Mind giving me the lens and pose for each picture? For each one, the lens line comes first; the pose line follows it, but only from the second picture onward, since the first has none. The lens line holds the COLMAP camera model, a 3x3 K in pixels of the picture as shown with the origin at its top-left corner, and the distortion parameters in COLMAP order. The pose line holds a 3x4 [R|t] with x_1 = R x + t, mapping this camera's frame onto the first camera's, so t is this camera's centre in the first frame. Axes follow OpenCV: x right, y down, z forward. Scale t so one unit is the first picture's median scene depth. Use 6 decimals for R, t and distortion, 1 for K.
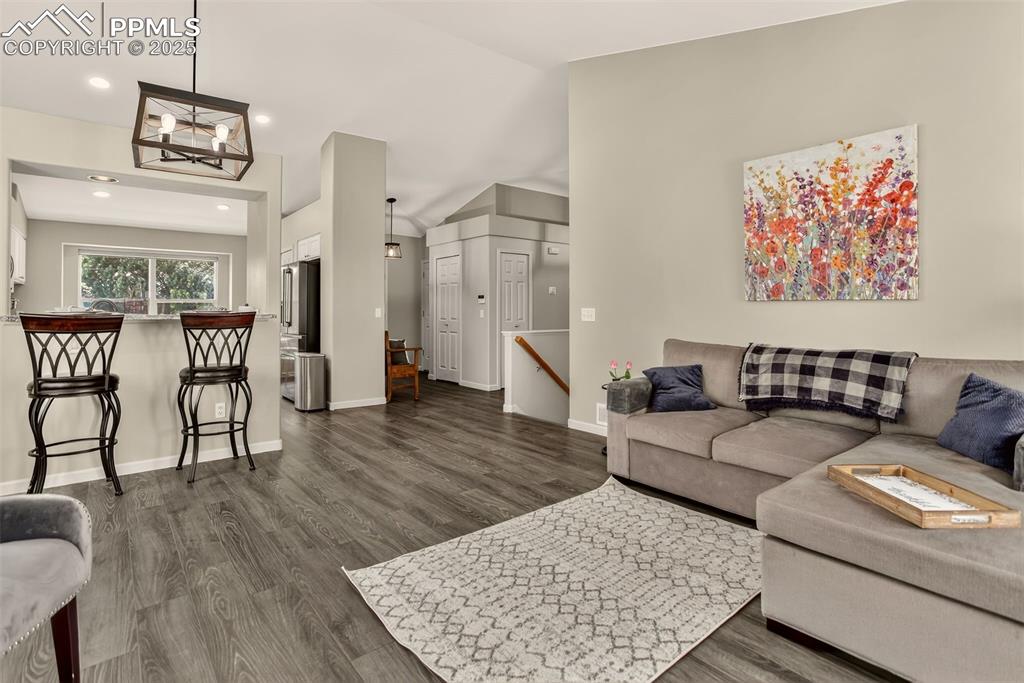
lens RADIAL K [[517.7, 0, 515.9], [0, 517.7, 296.9], [0, 0, 1]] dist [-0.000864, 0.000738]
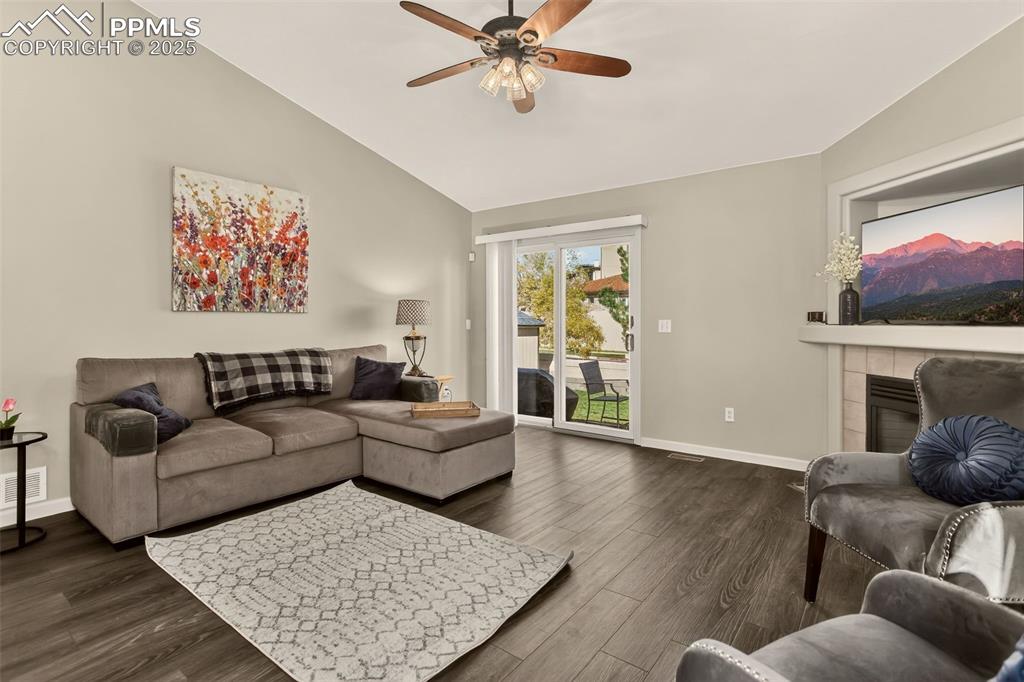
lens RADIAL K [[505.8, 0, 511.4], [0, 505.8, 317.8], [0, 0, 1]] dist [-0.000696, 0.000550]
pose [[-0.223463, -0.001205, 0.974712, -0.713770], [-0.025115, 0.999674, -0.004522, 0.010704], [-0.974389, -0.025490, -0.223420, 0.690996]]
